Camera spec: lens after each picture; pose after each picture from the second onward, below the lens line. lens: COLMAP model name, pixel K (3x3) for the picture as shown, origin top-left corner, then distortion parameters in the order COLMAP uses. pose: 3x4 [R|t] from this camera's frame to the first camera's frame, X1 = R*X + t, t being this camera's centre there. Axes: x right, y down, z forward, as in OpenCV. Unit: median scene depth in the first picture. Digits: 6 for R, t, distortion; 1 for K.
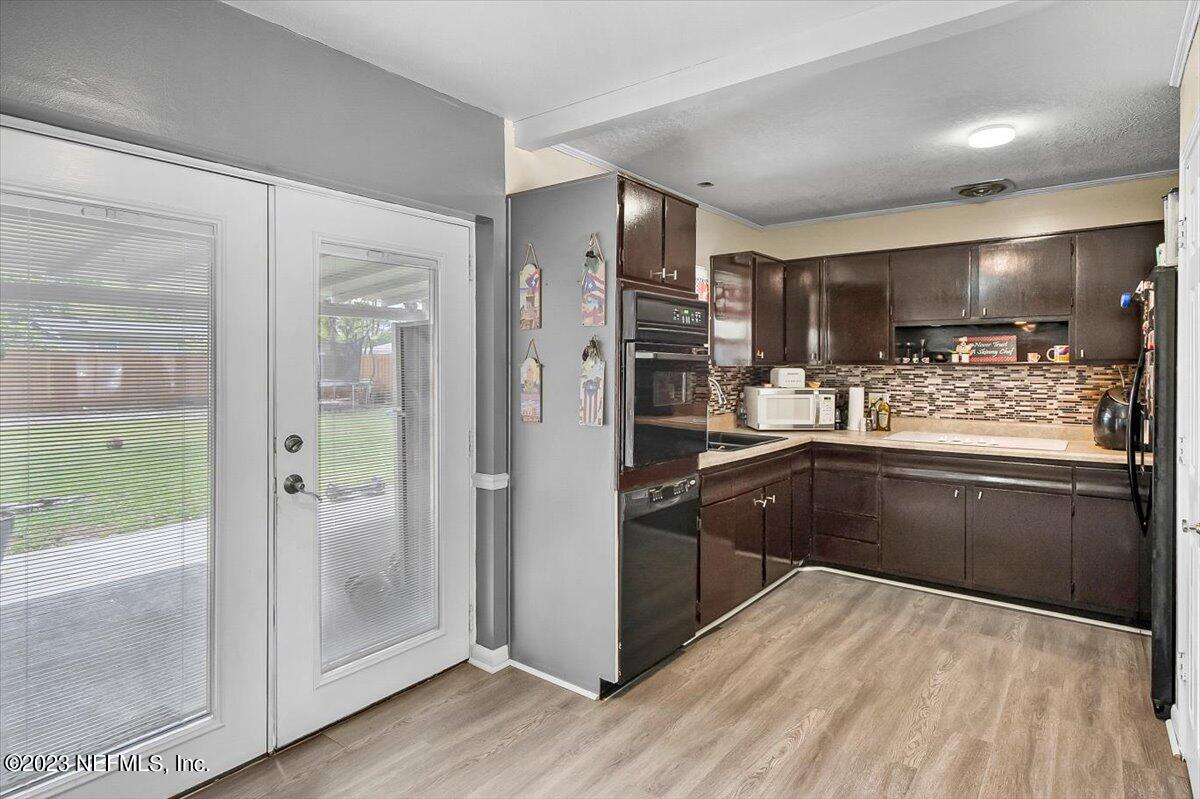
lens RADIAL K [[641.8, 0, 599.5], [0, 641.8, 368.1], [0, 0, 1]] dist [-0.006302, -0.002007]
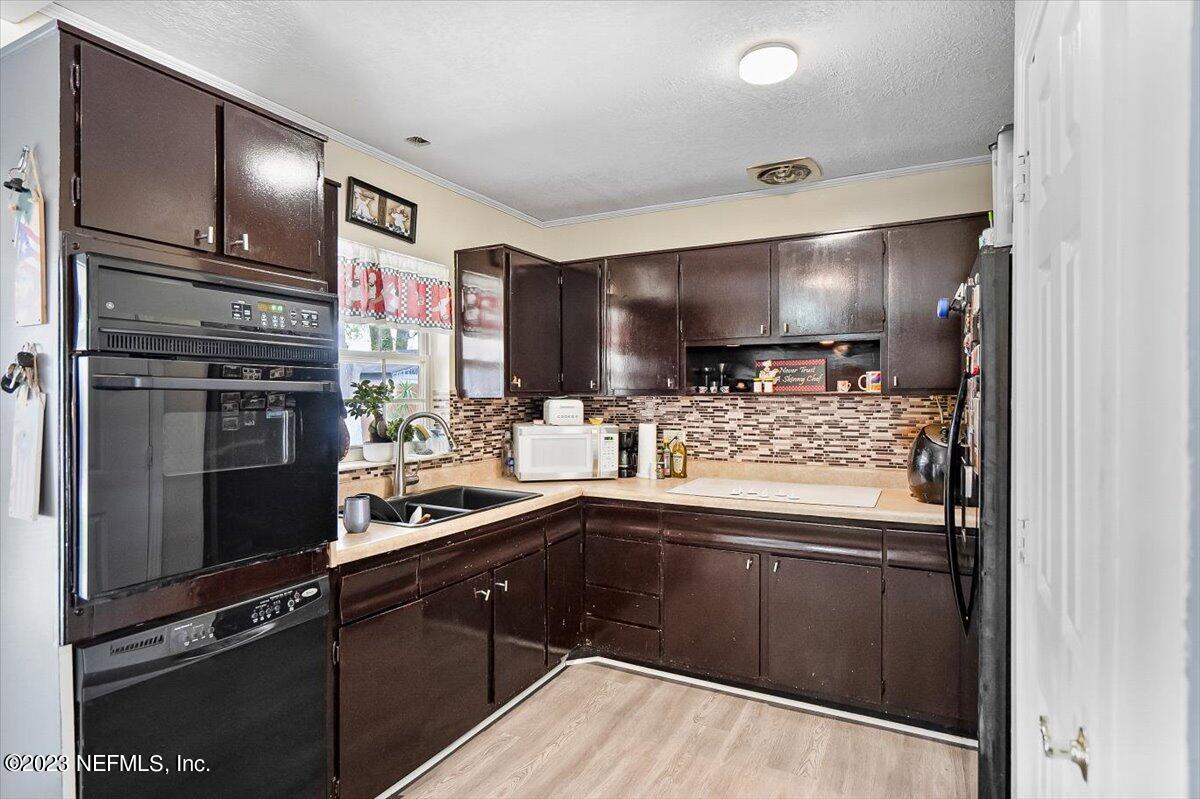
lens RADIAL K [[641.8, 0, 599.8], [0, 641.8, 398.7], [0, 0, 1]] dist [-0.006302, -0.002007]
pose [[0.981694, -0.003742, 0.190427, 0.233149], [0.003226, 0.999990, 0.003017, -0.004380], [-0.190436, -0.002347, 0.981697, 0.277184]]
